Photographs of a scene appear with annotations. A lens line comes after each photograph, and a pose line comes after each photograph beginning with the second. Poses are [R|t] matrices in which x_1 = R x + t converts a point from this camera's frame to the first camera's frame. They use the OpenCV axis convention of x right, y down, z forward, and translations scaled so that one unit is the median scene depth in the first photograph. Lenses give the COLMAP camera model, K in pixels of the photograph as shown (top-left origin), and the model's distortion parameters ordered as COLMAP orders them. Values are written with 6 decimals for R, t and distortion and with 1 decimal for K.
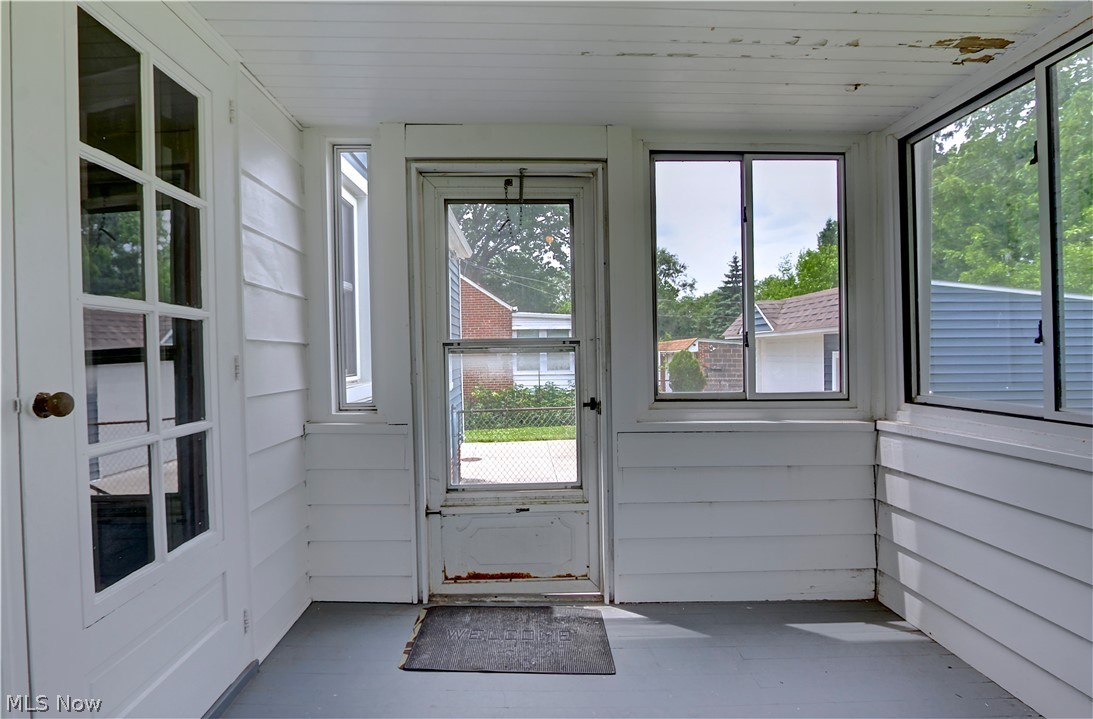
lens RADIAL K [[521.1, 0, 531.6], [0, 521.1, 360.3], [0, 0, 1]] dist [-0.018767, 0.000168]
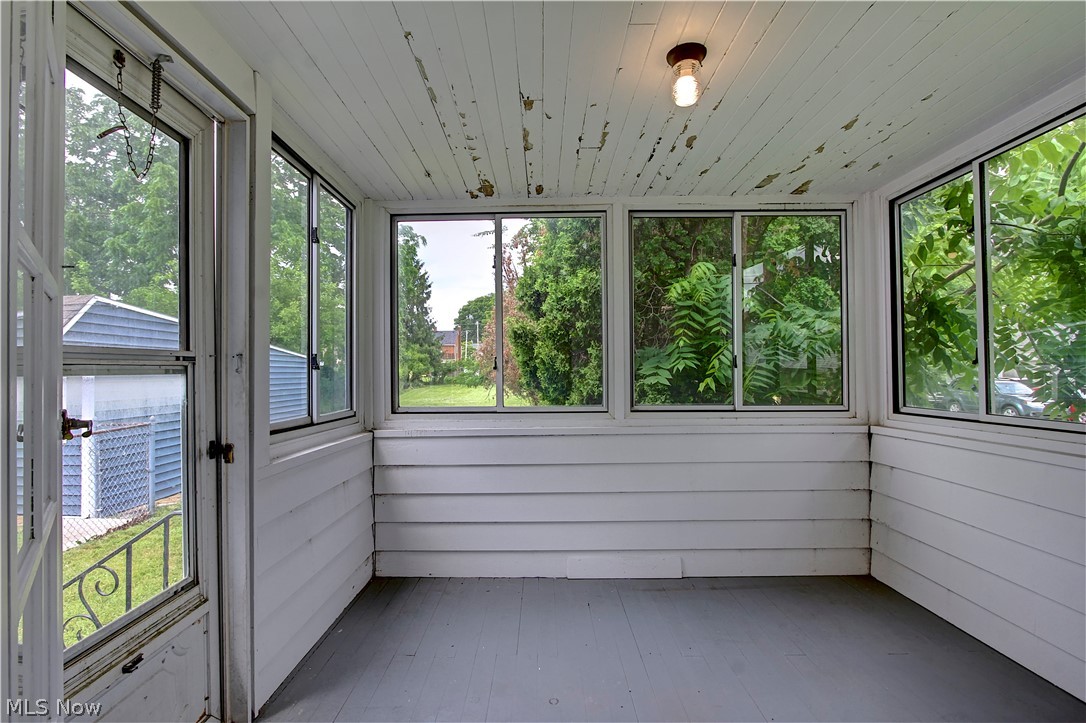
lens RADIAL K [[508.7, 0, 539.1], [0, 508.7, 364.5], [0, 0, 1]] dist [-0.027662, 0.000074]
pose [[0.025362, 0.023765, 0.999396, -0.531934], [0.022764, 0.999444, -0.024344, -0.002772], [-0.999419, 0.023367, 0.024806, 0.559330]]
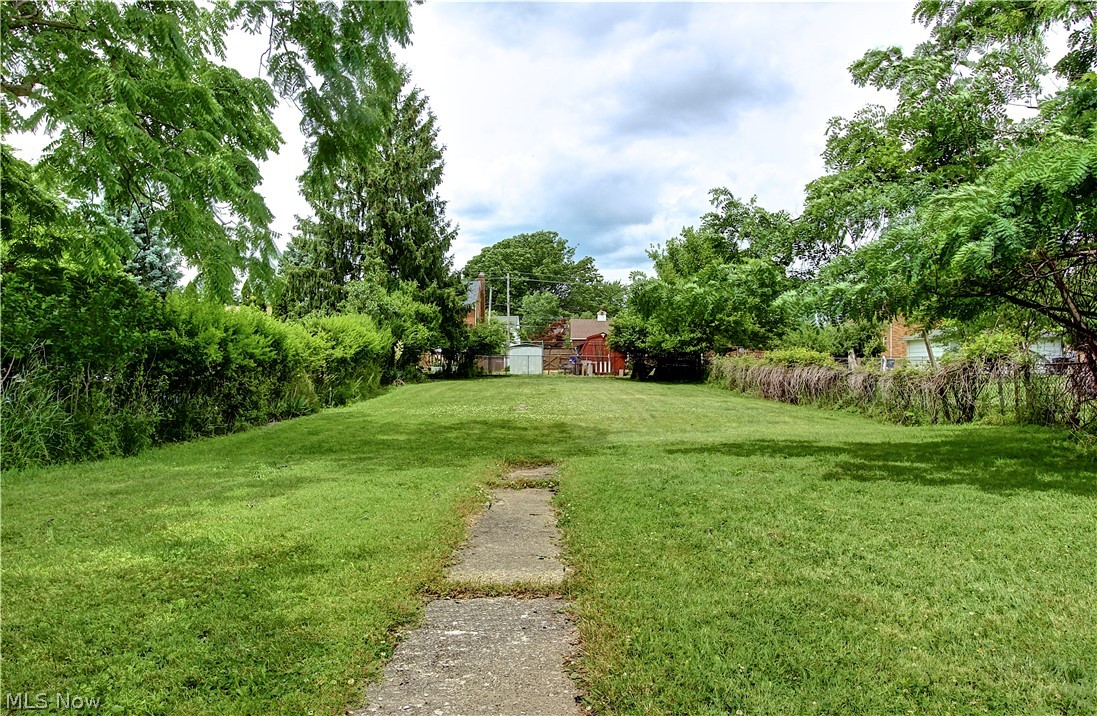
lens RADIAL K [[829.4, 0, 548.5], [0, 829.4, 358.0], [0, 0, 1]] dist [-0.002032, -0.000344]
pose [[0.074172, 0.028876, 0.996827, 7.348160], [0.014120, 0.999450, -0.030003, 0.398661], [-0.997145, 0.016301, 0.073724, 3.081559]]
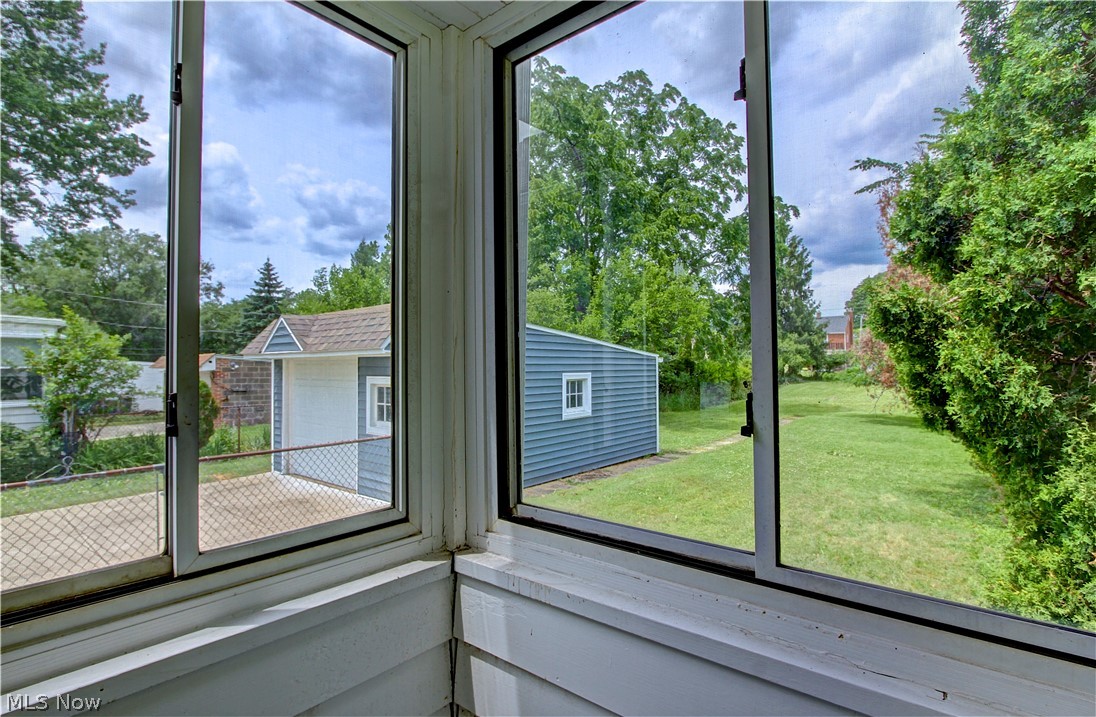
lens RADIAL K [[526.9, 0, 546.1], [0, 526.9, 349.8], [0, 0, 1]] dist [-0.018865, 0.001031]
pose [[0.653220, 0.031280, 0.756522, 0.306830], [0.005345, 0.998931, -0.045918, -0.068471], [-0.757149, 0.034038, 0.652355, 0.556556]]
